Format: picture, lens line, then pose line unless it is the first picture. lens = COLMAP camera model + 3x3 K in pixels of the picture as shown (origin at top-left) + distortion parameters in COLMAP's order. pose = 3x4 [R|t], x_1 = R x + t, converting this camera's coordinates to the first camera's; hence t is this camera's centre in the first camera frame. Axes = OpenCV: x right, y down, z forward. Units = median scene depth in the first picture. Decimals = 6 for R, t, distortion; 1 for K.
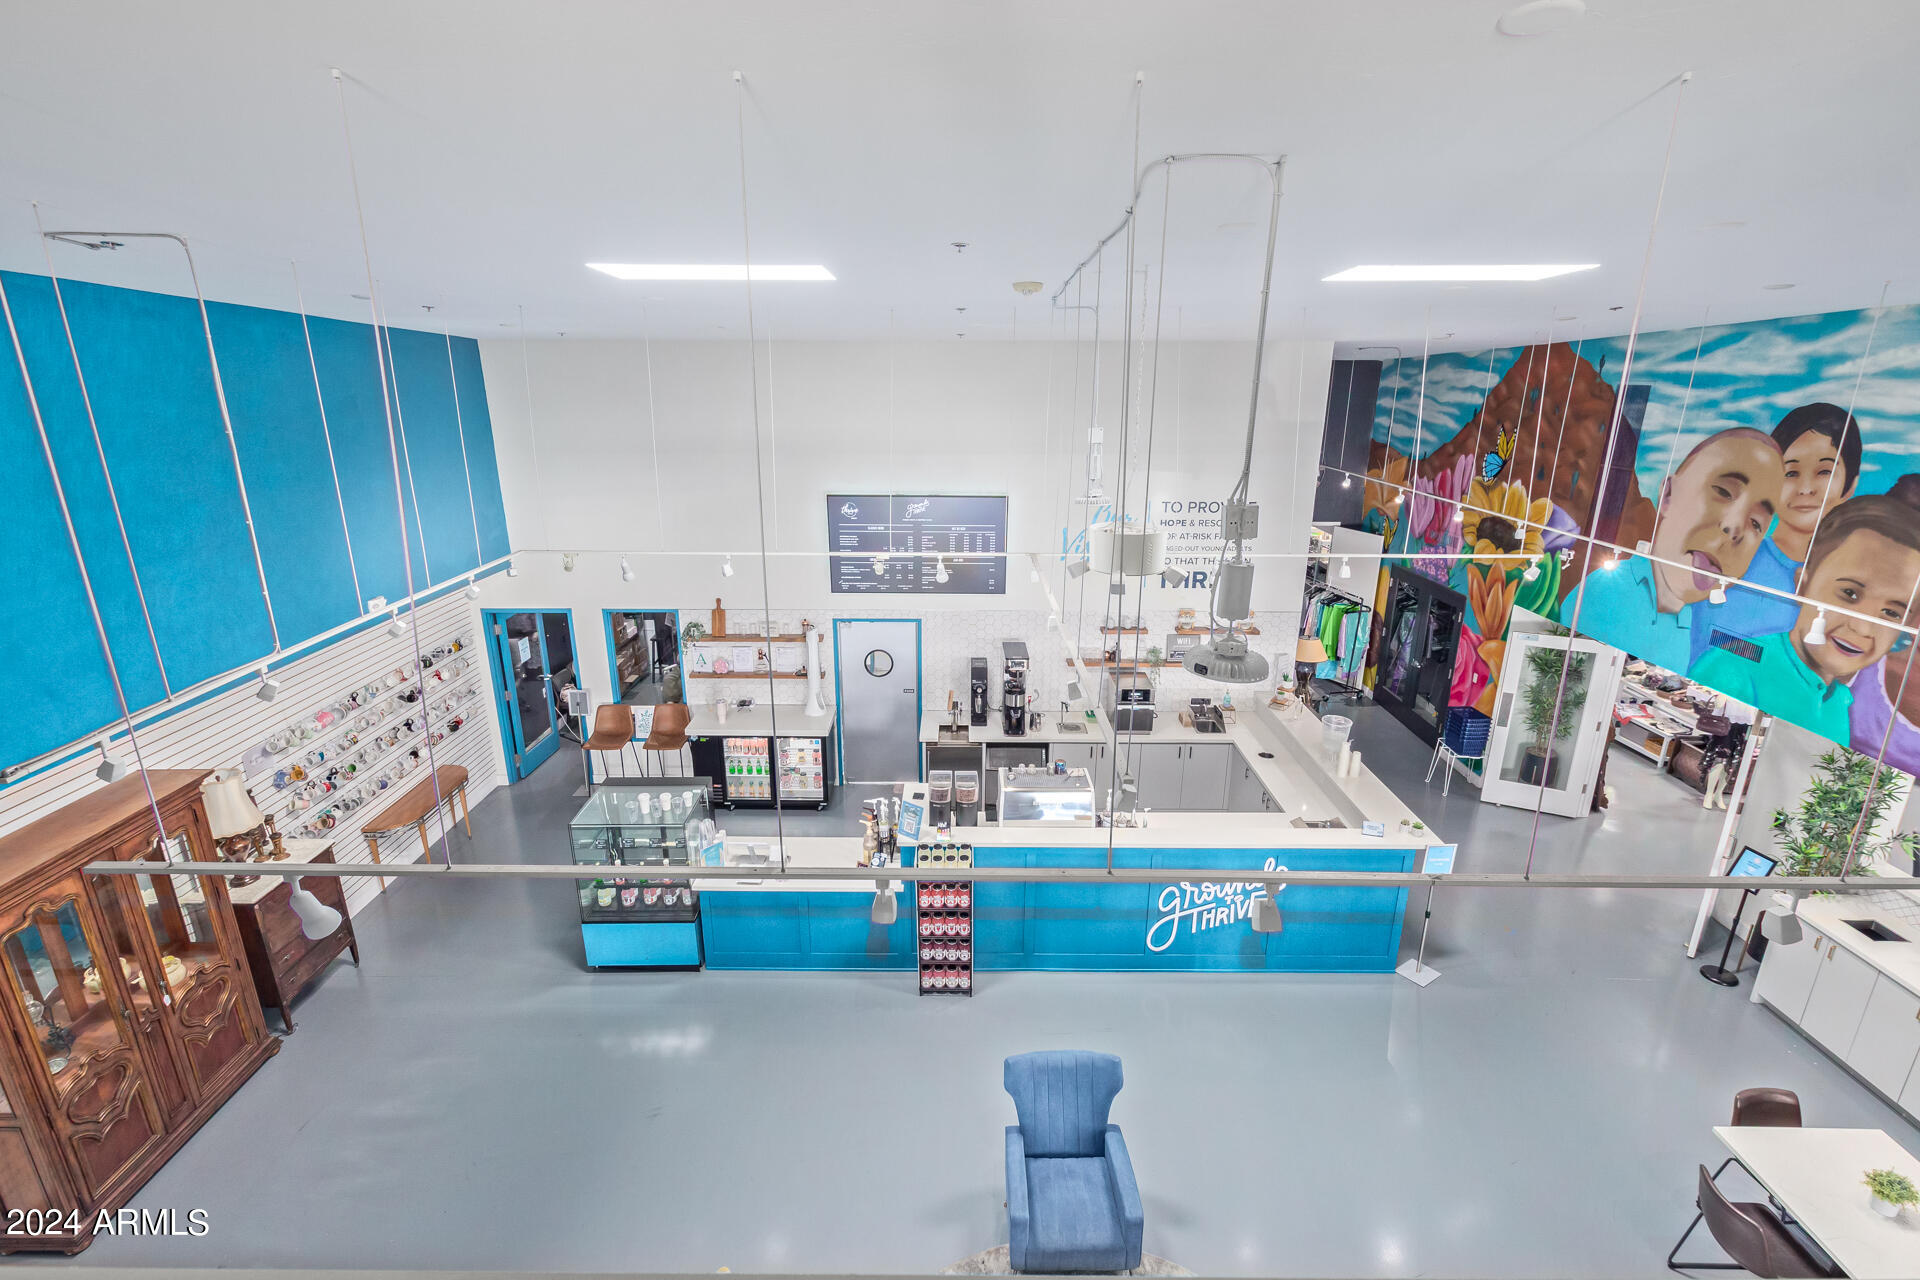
lens RADIAL K [[878.6, 0, 960.0], [0, 878.6, 640.0], [0, 0, 1]] dist [0.003714, -0.000565]
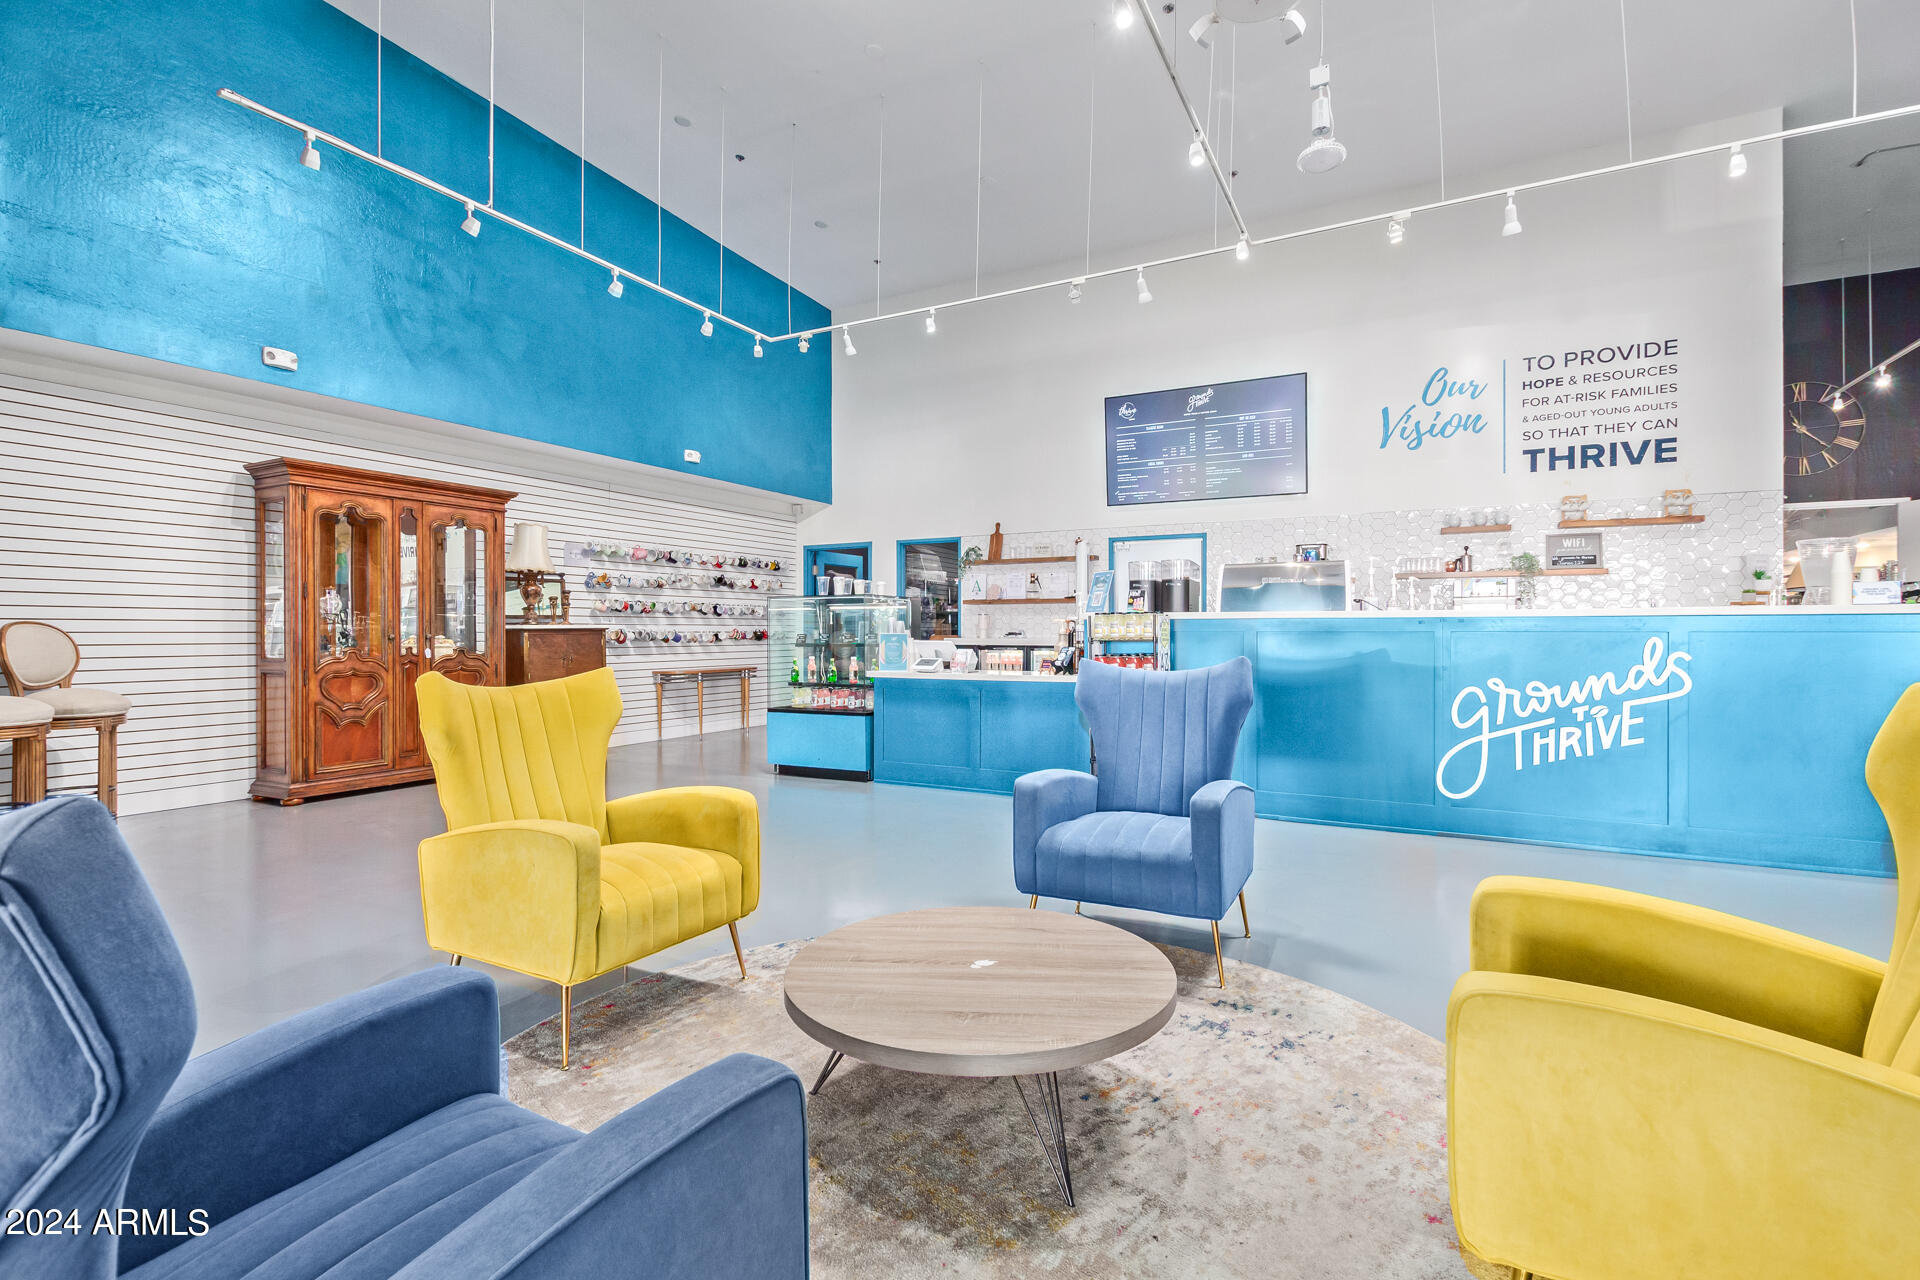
lens RADIAL K [[886.9, 0, 962.5], [0, 886.9, 630.0], [0, 0, 1]] dist [0.010191, 0.000229]
pose [[0.883067, -0.006718, -0.469199, 0.170128], [-0.134689, 0.954194, -0.267157, 0.369120], [0.449501, 0.299113, 0.841712, 0.196800]]
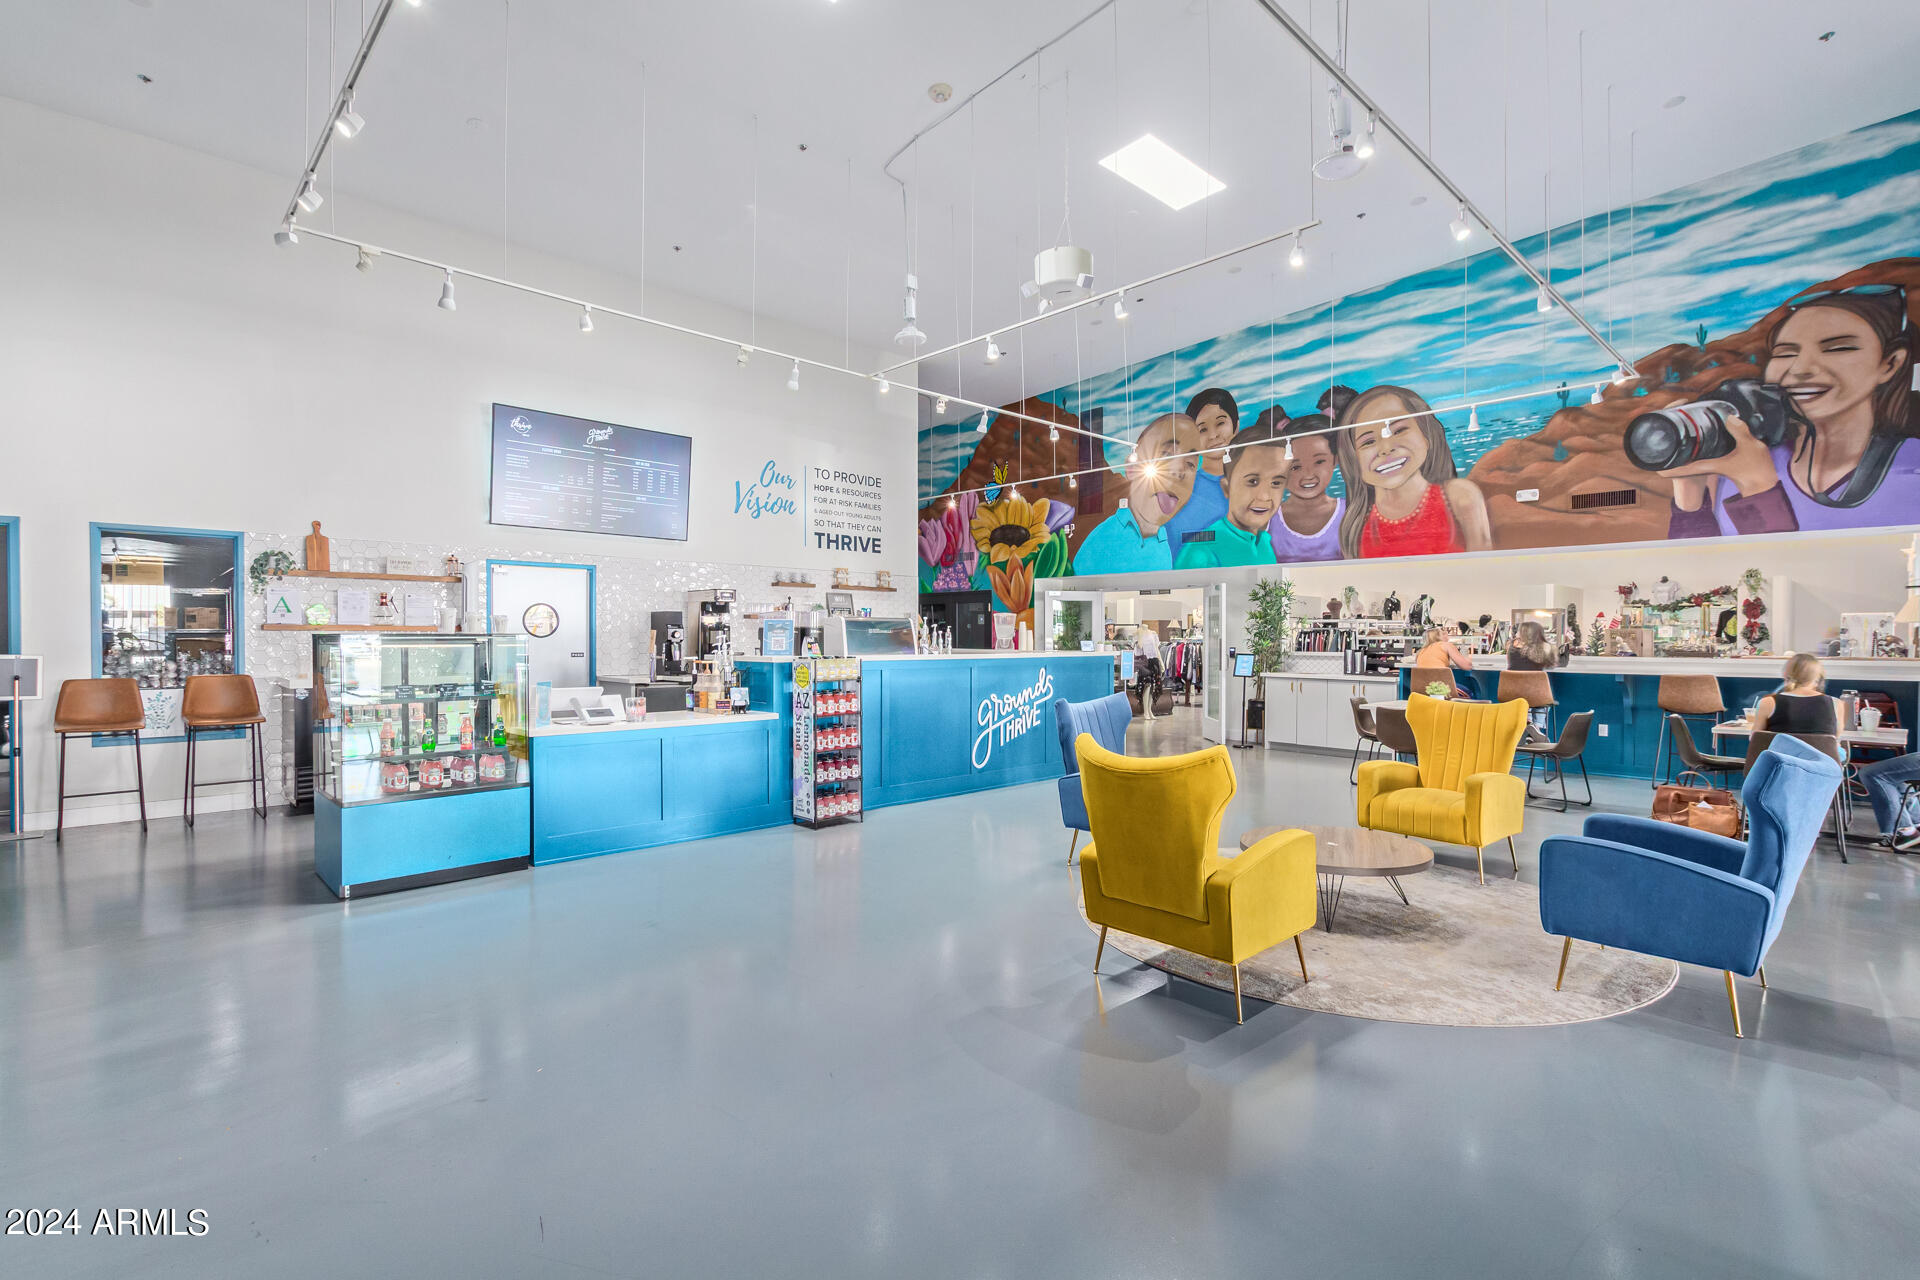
lens RADIAL K [[878.6, 0, 960.0], [0, 878.6, 640.0], [0, 0, 1]] dist [0.003714, -0.000565]
pose [[0.722900, -0.005826, 0.690928, -0.431023], [0.206233, 0.956202, -0.207714, 0.339253], [-0.659457, 0.292648, 0.692440, 0.180807]]
